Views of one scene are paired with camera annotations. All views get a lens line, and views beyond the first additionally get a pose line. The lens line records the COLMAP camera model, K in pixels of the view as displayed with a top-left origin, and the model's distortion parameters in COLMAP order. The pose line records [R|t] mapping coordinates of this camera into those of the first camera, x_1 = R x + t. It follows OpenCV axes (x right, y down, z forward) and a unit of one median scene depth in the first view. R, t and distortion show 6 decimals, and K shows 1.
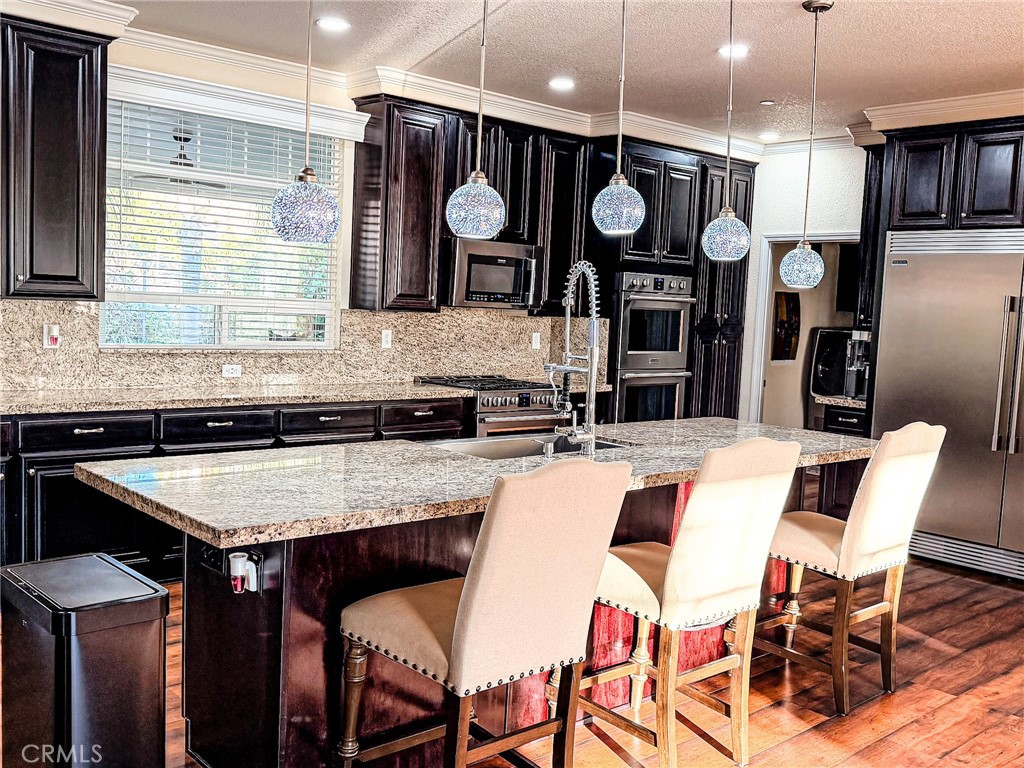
lens RADIAL K [[950.2, 0, 510.6], [0, 950.2, 386.6], [0, 0, 1]] dist [-0.000632, 0.000000]
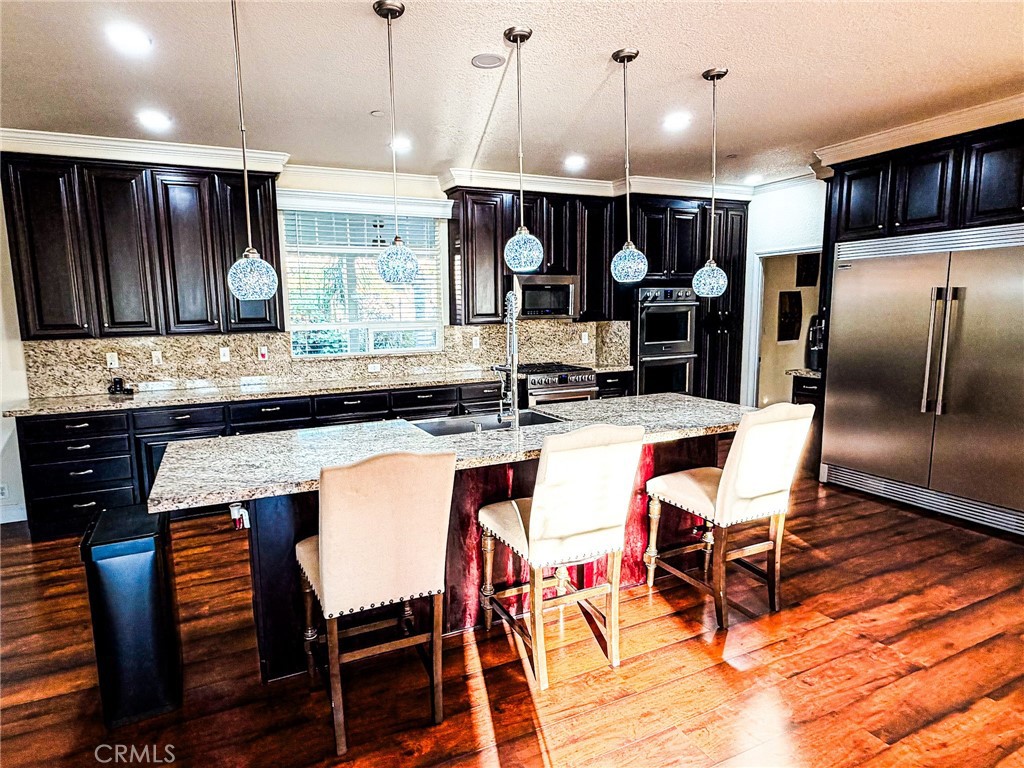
lens RADIAL K [[558.2, 0, 510.7], [0, 558.2, 381.4], [0, 0, 1]] dist [0.002046, 0.001201]
pose [[0.955319, -0.023063, -0.294675, 0.202751], [0.035955, 0.998615, 0.038407, -0.020451], [0.293382, -0.047285, 0.954825, 0.135381]]
